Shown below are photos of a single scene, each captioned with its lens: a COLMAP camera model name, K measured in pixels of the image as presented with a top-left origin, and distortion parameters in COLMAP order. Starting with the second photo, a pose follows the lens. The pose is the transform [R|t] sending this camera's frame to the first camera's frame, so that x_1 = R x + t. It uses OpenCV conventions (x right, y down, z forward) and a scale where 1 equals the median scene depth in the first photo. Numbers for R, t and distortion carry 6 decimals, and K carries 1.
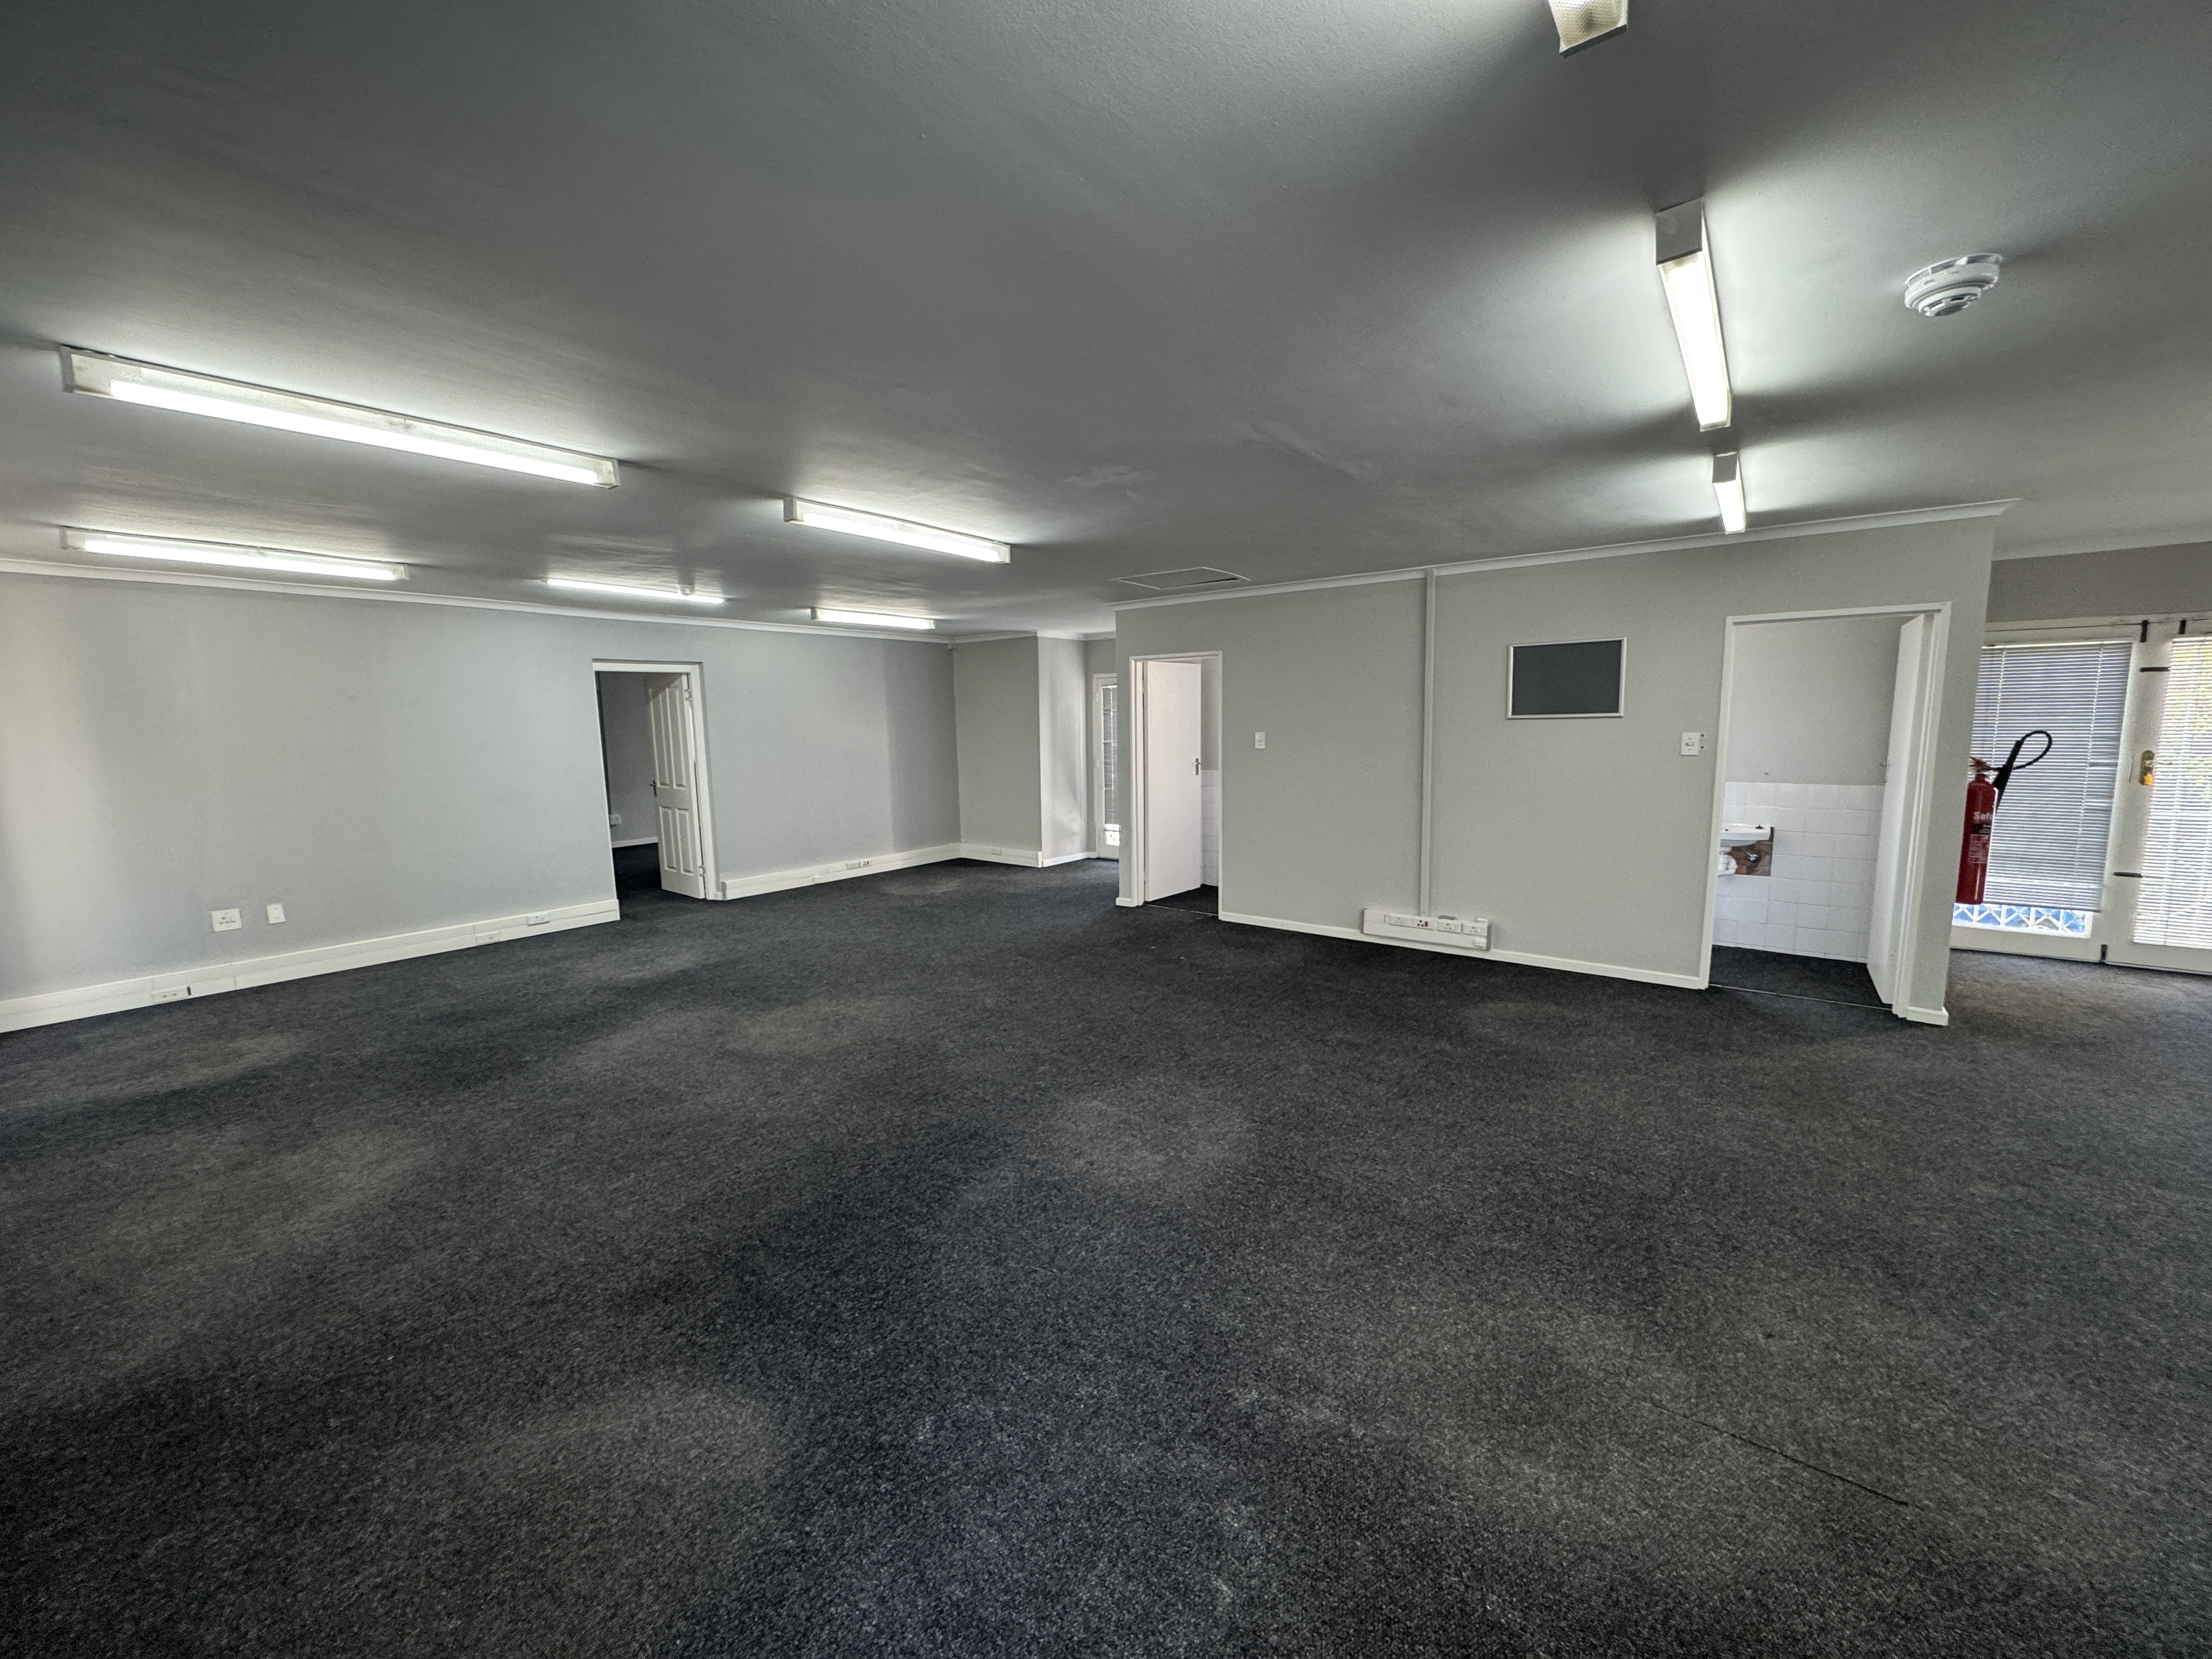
lens RADIAL K [[883.5, 0, 1107.5], [0, 883.5, 824.8], [0, 0, 1]] dist [-0.003450, 0.000980]
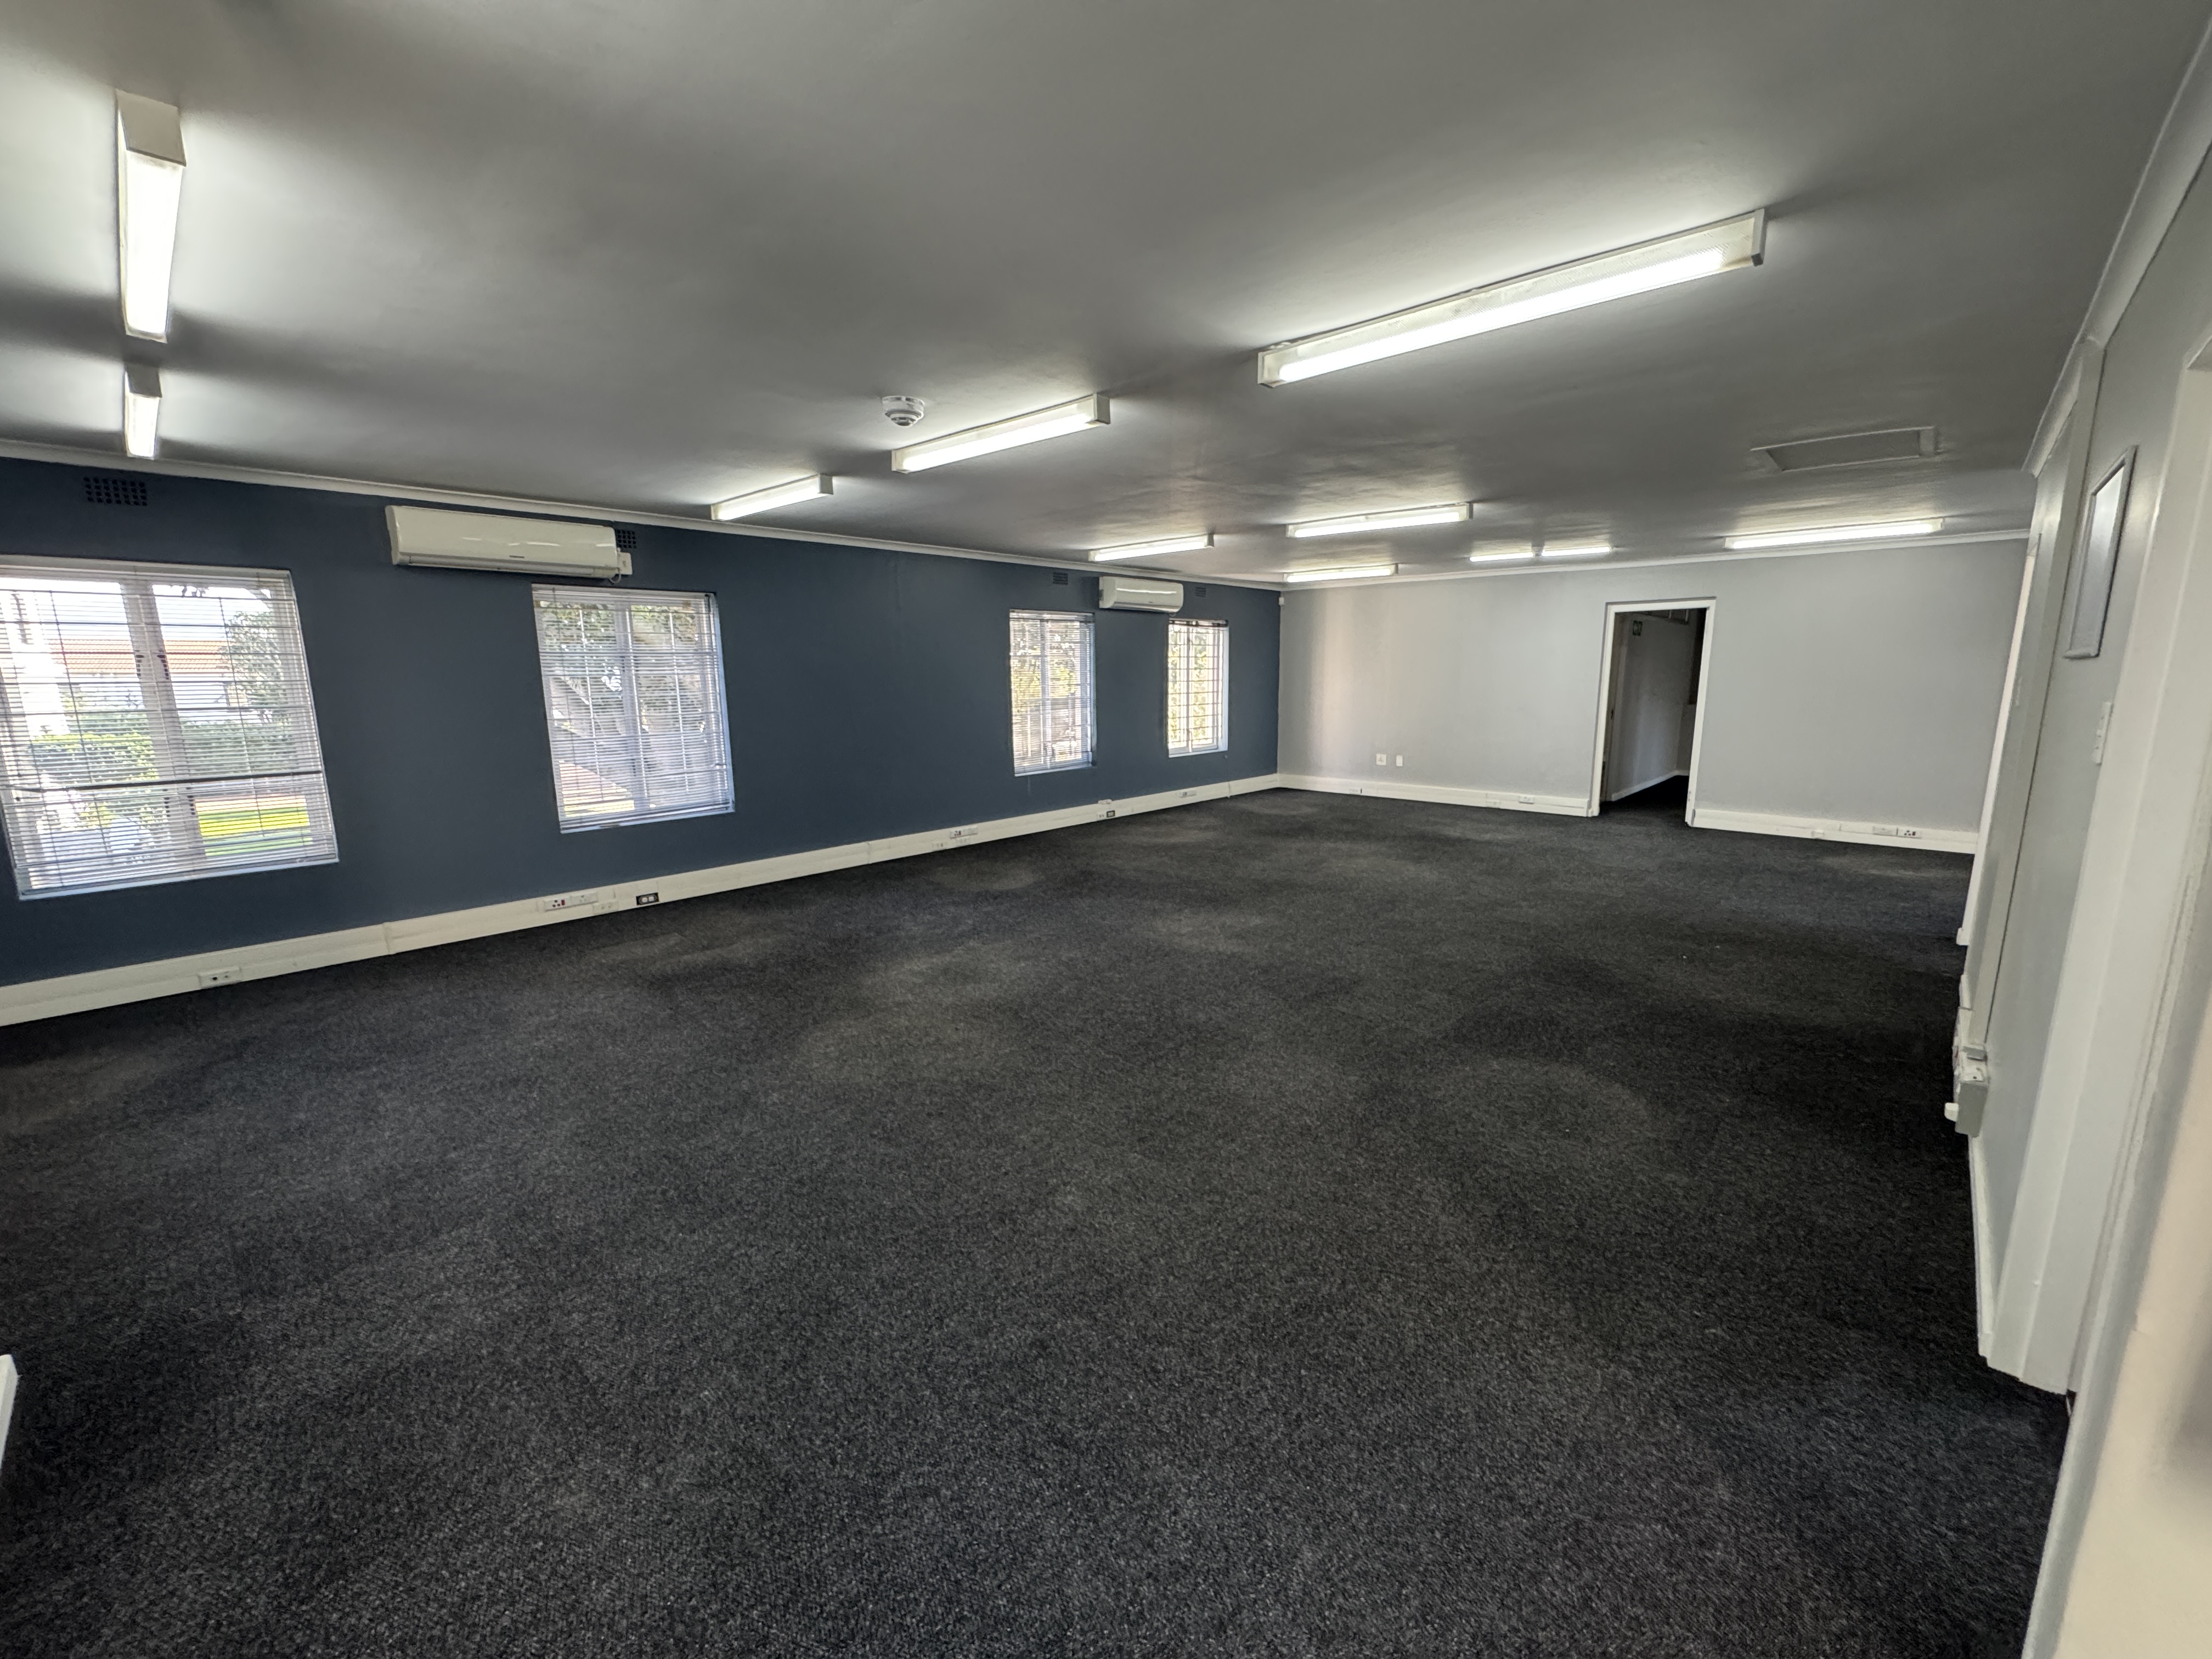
lens RADIAL K [[883.5, 0, 1109.0], [0, 883.5, 828.2], [0, 0, 1]] dist [-0.003450, 0.000980]
pose [[-0.088002, 0.195555, -0.976736, 1.079377], [-0.111599, 0.972432, 0.204748, -0.083402], [0.989849, 0.127022, -0.063752, 0.629540]]
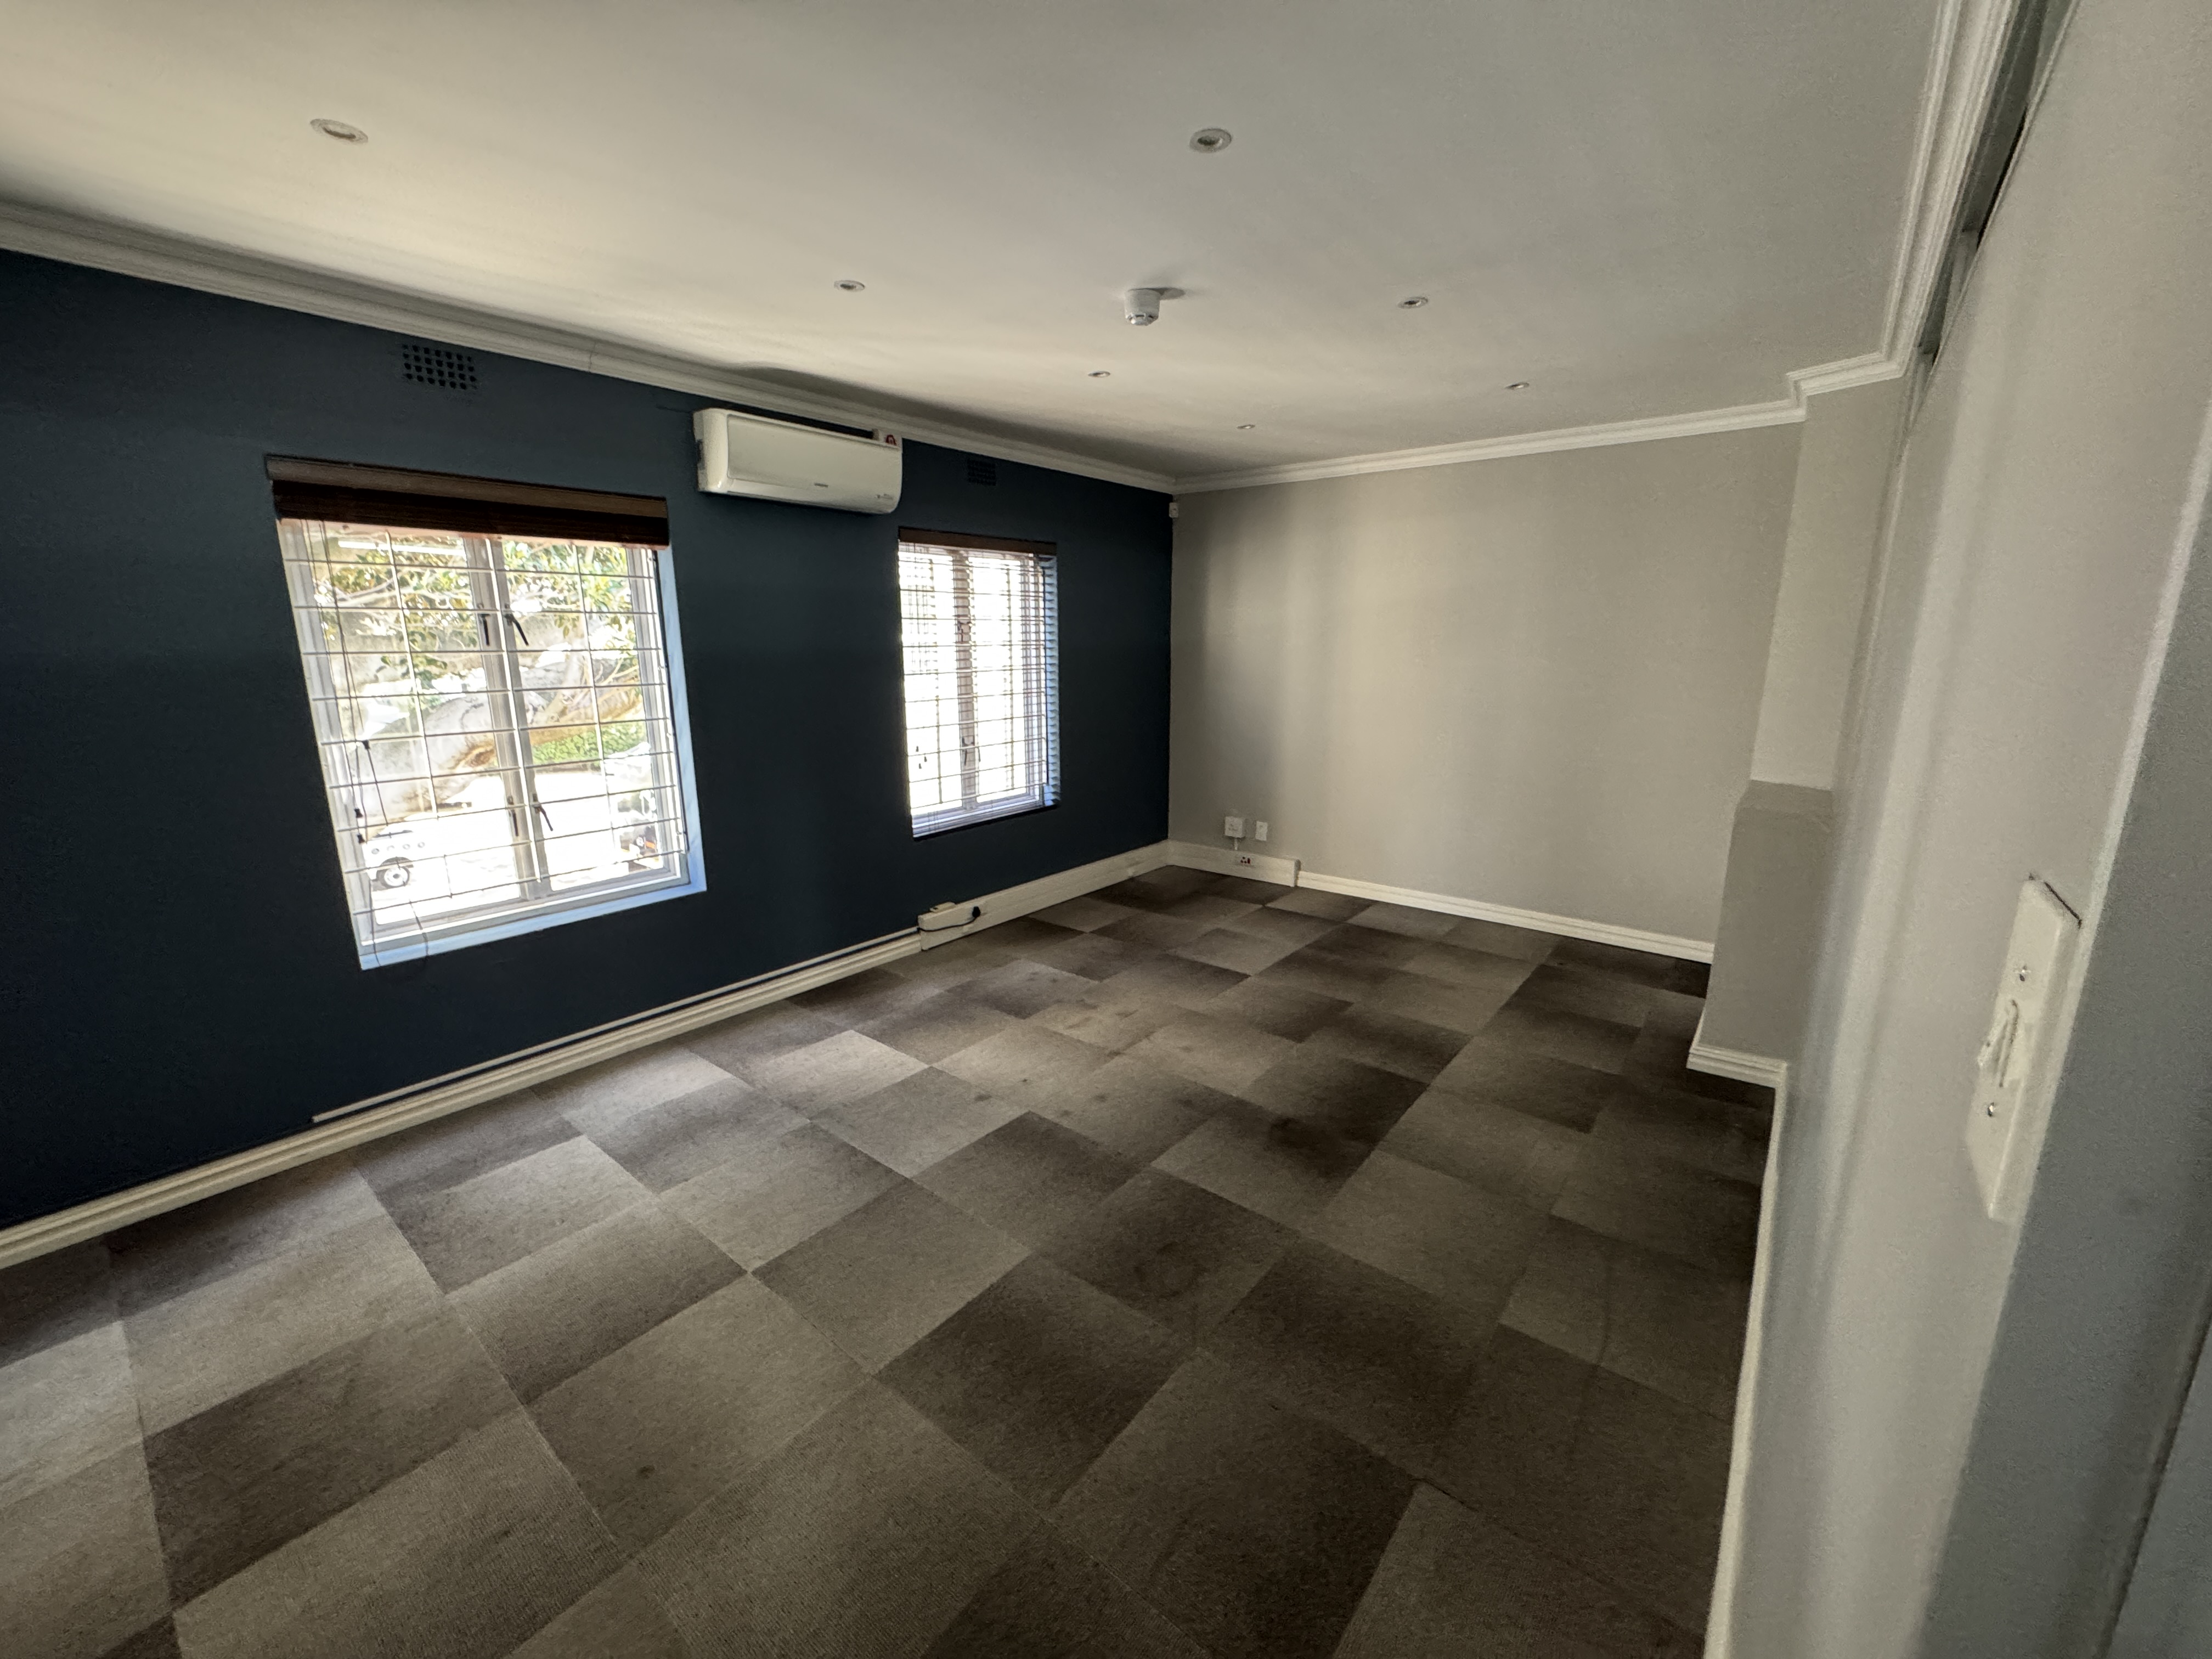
lens RADIAL K [[883.5, 0, 1110.0], [0, 883.5, 824.6], [0, 0, 1]] dist [-0.003450, 0.000980]
pose [[-0.036699, 0.234909, -0.971324, -0.064146], [-0.119250, 0.964004, 0.237644, -0.104838], [0.992186, 0.124552, -0.007365, 0.827427]]
